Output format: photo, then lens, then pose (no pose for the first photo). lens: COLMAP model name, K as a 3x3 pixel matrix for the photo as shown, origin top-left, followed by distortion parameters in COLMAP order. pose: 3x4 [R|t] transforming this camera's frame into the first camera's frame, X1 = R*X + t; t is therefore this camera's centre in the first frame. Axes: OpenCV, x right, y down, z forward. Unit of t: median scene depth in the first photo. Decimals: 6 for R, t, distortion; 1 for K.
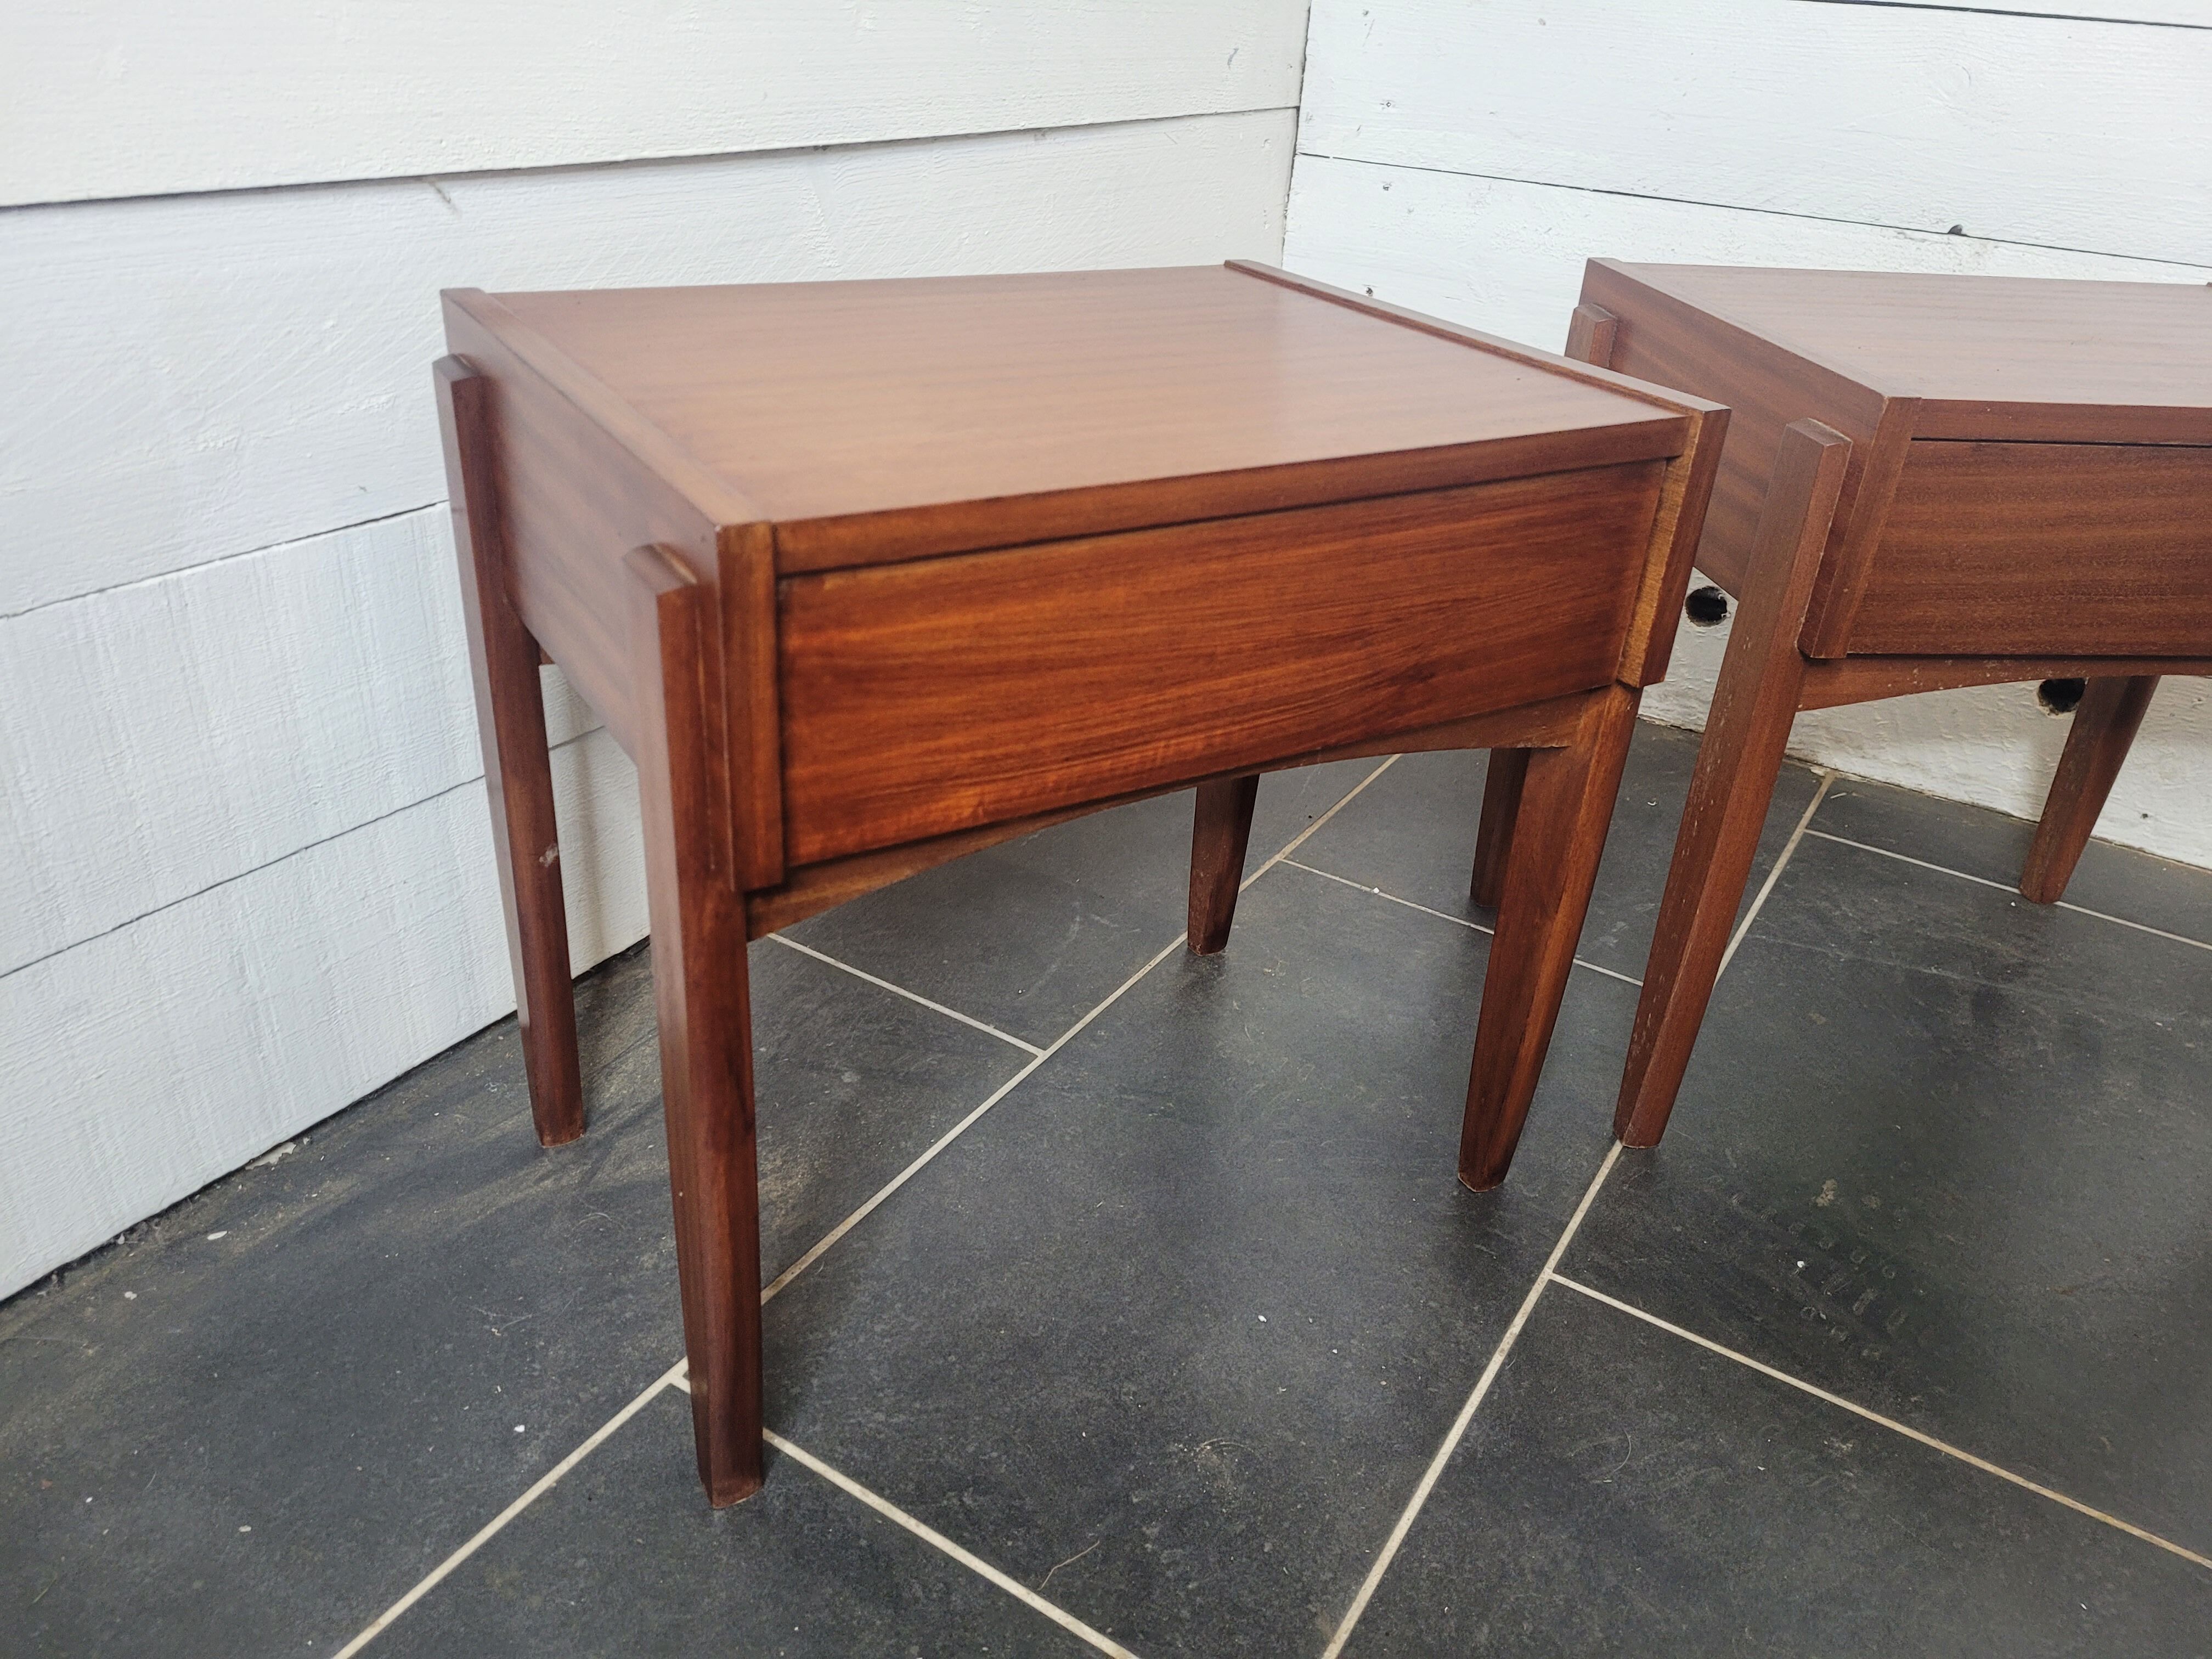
lens RADIAL K [[1654.6, 0, 1097.4], [0, 1654.6, 824.7], [0, 0, 1]] dist [0.054569, -0.049598]
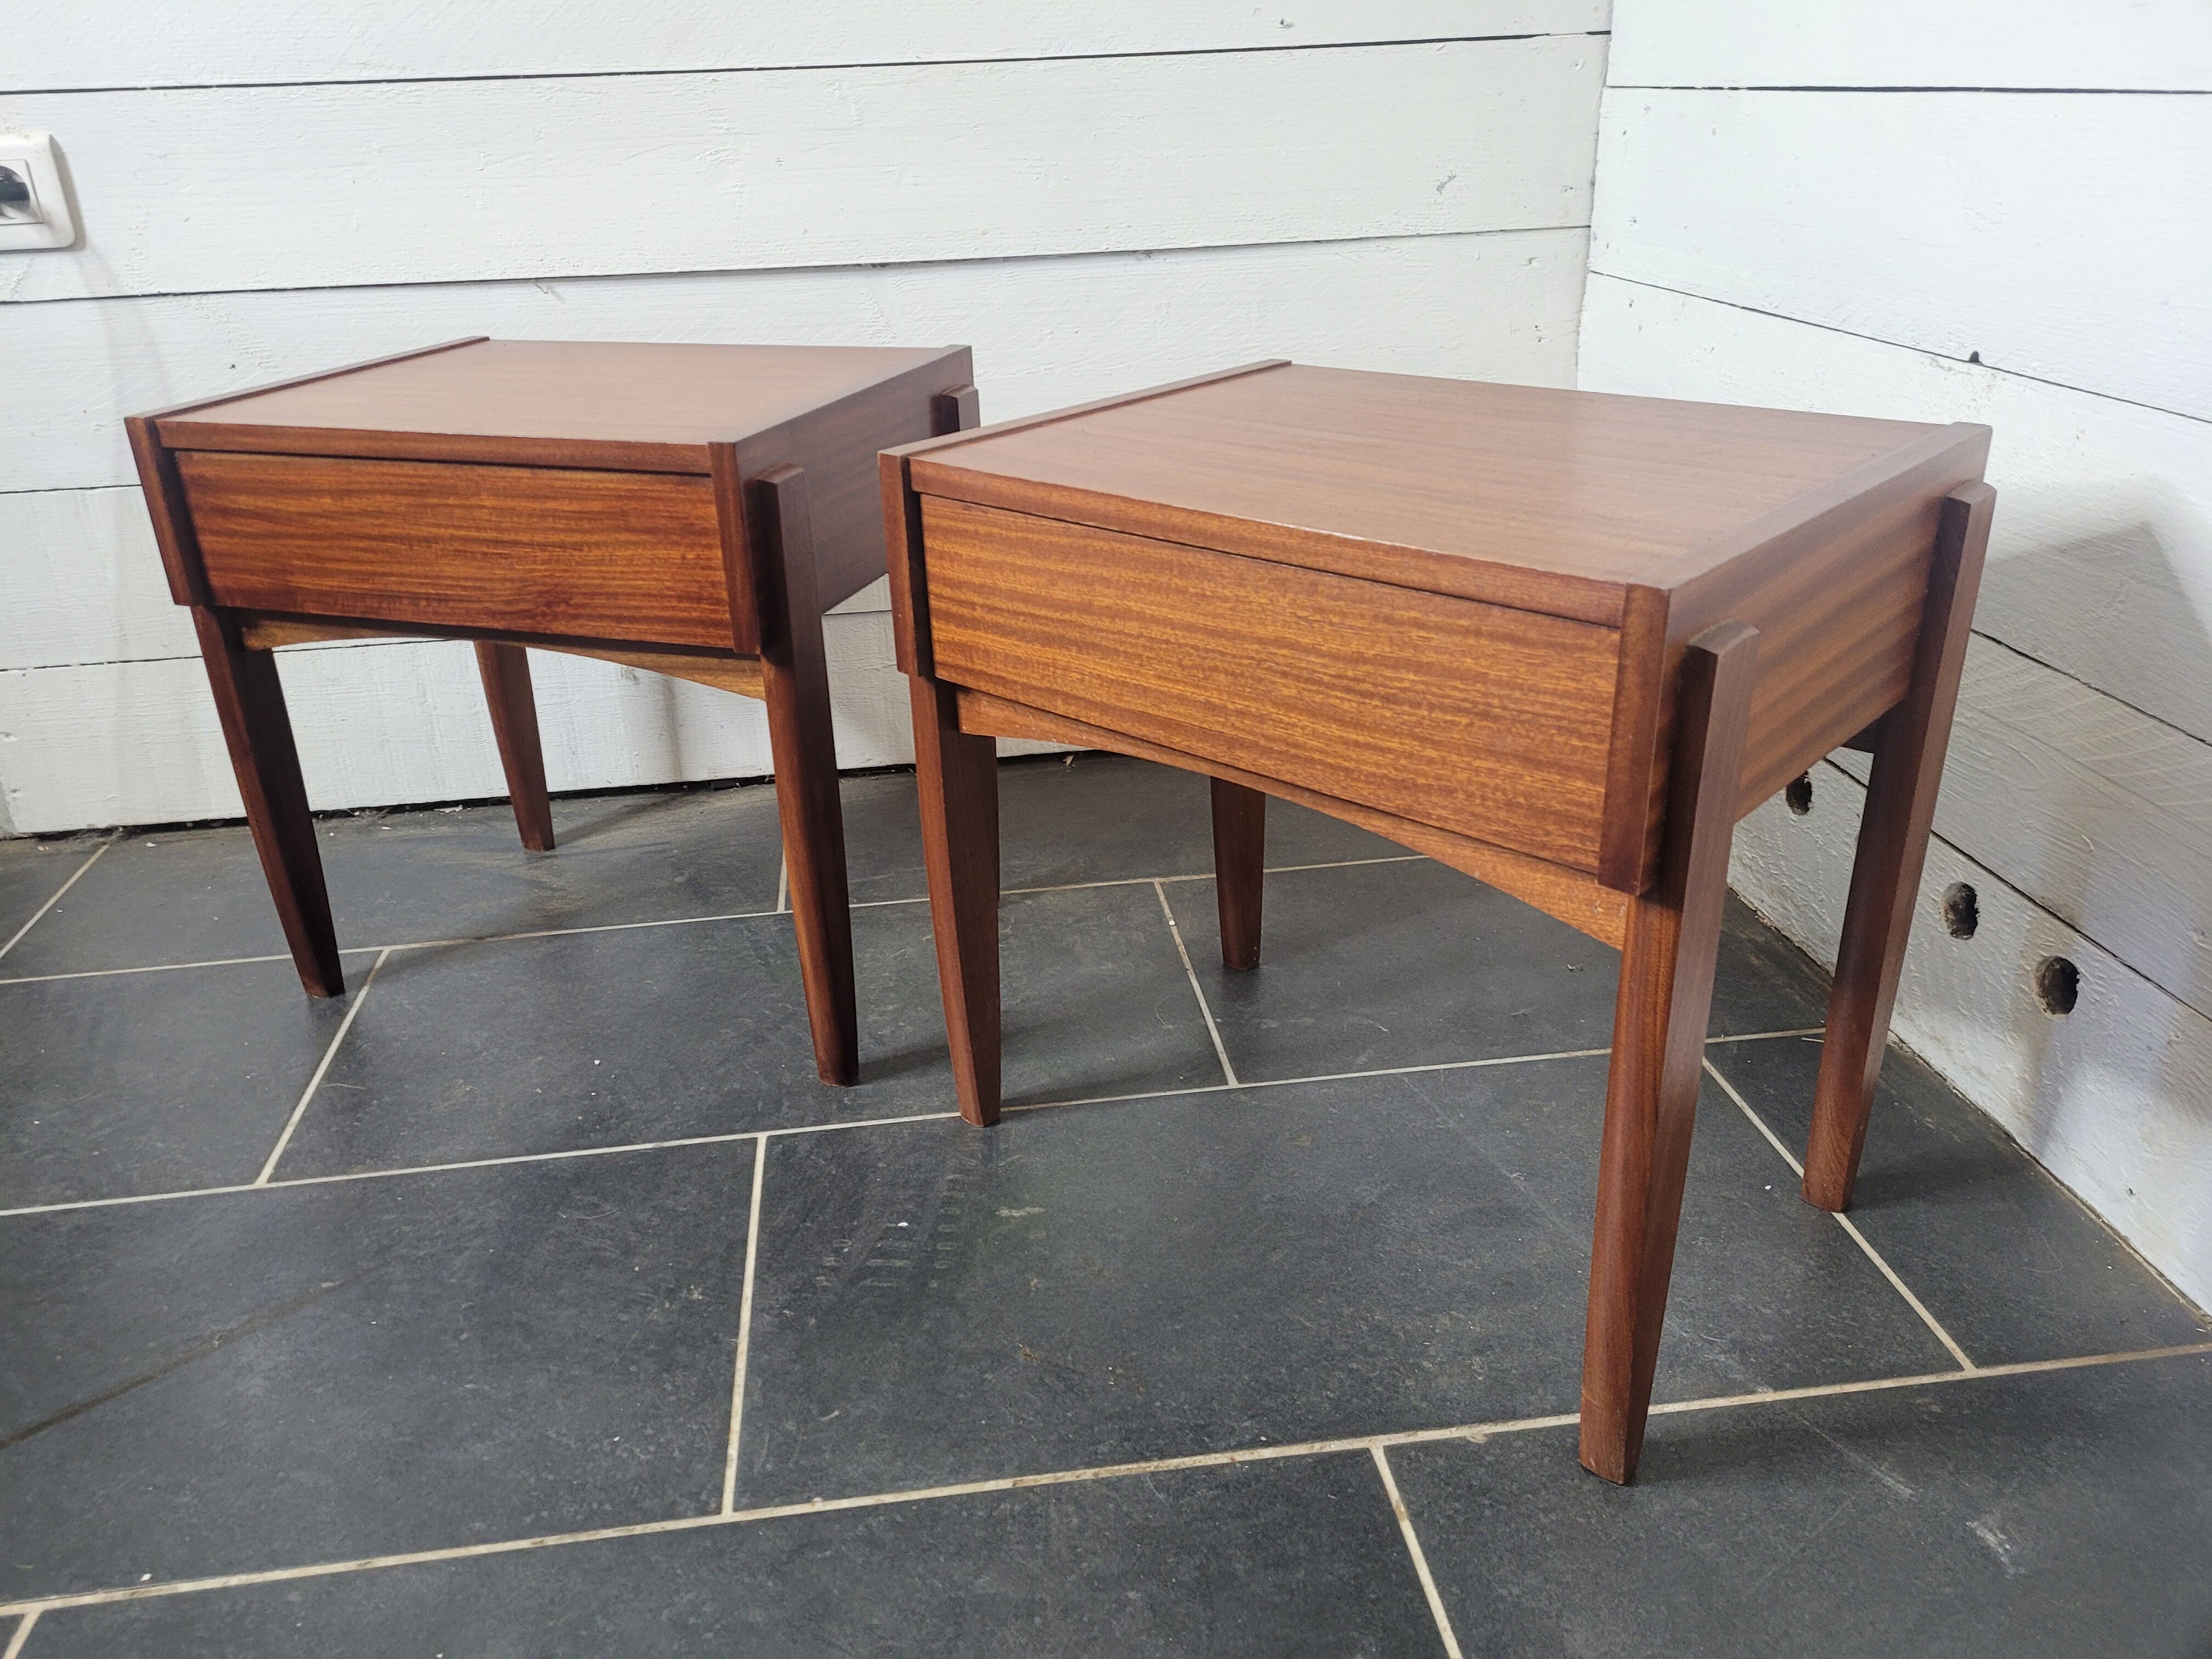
lens RADIAL K [[1654.6, 0, 1064.0], [0, 1654.6, 804.2], [0, 0, 1]] dist [0.054569, -0.049598]
pose [[0.621205, 0.232037, -0.748507, 1.360598], [-0.296262, 0.953807, 0.049804, -0.100485], [0.725488, 0.190816, 0.661254, 0.315059]]
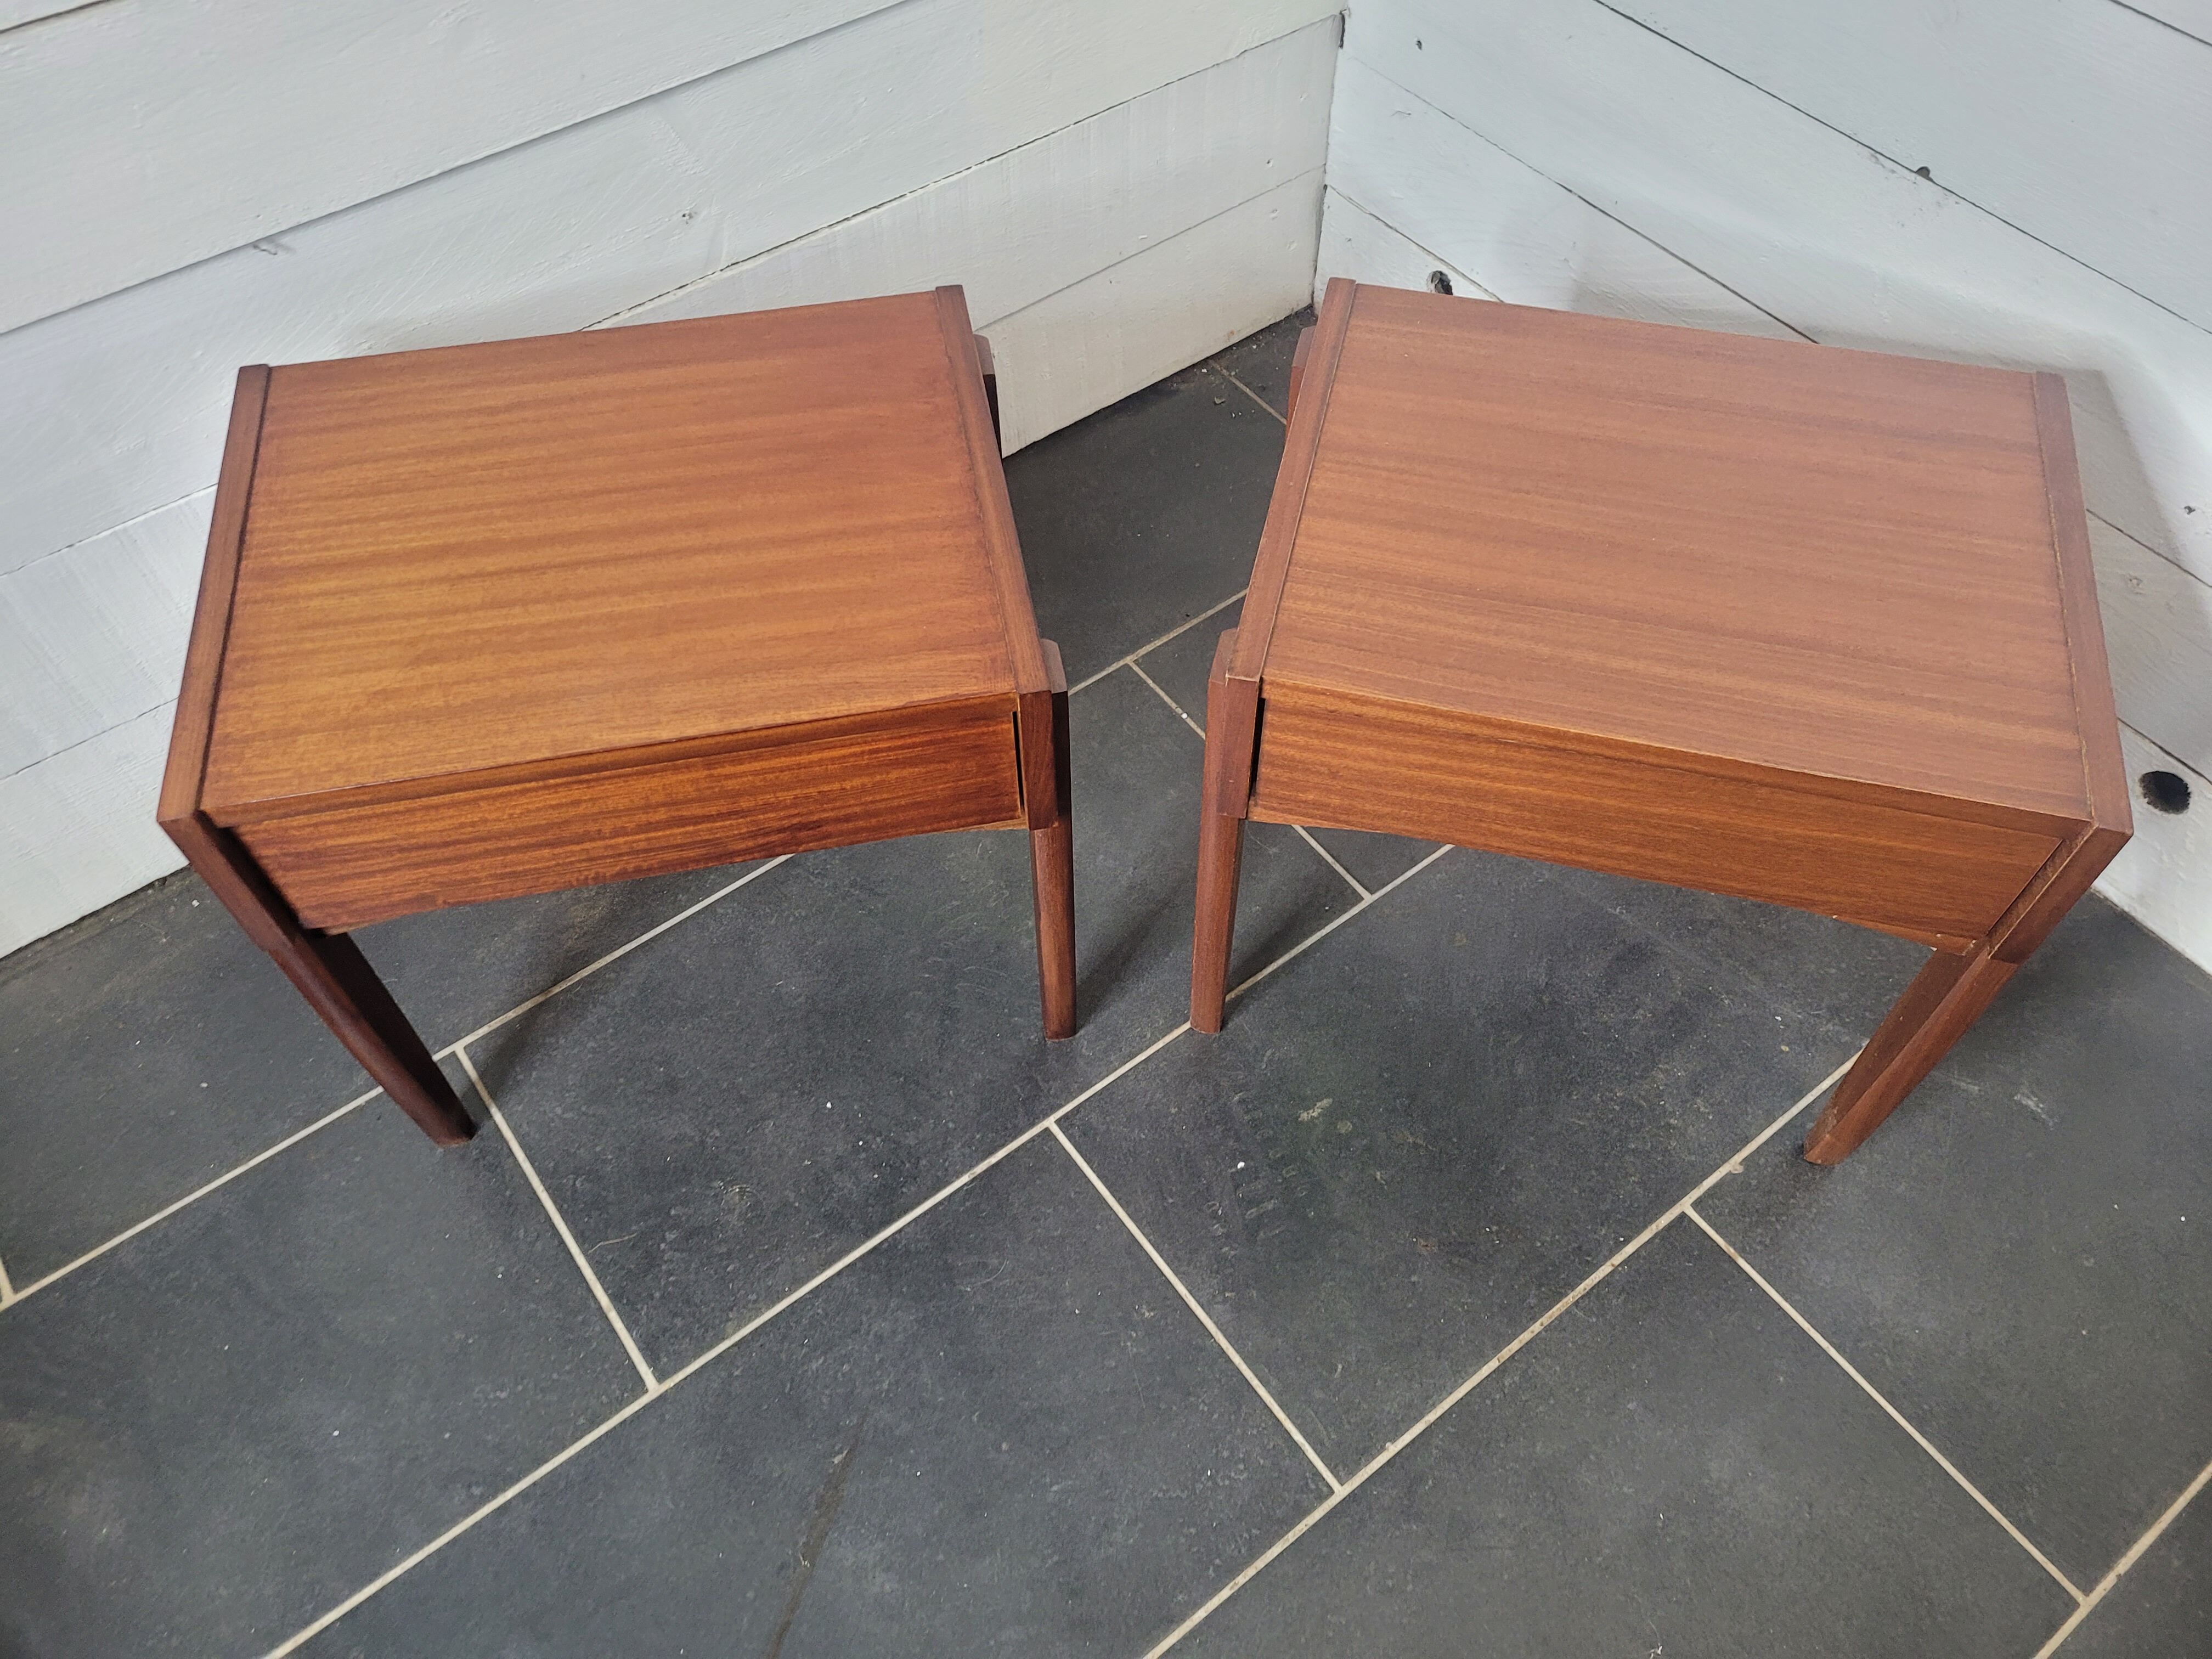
lens RADIAL K [[1654.6, 0, 1105.9], [0, 1654.6, 781.0], [0, 0, 1]] dist [0.054569, -0.049598]
pose [[0.932256, 0.243459, -0.267631, 0.650434], [-0.109559, 0.894956, 0.432493, -0.618014], [0.344812, -0.373873, 0.861001, -0.063575]]
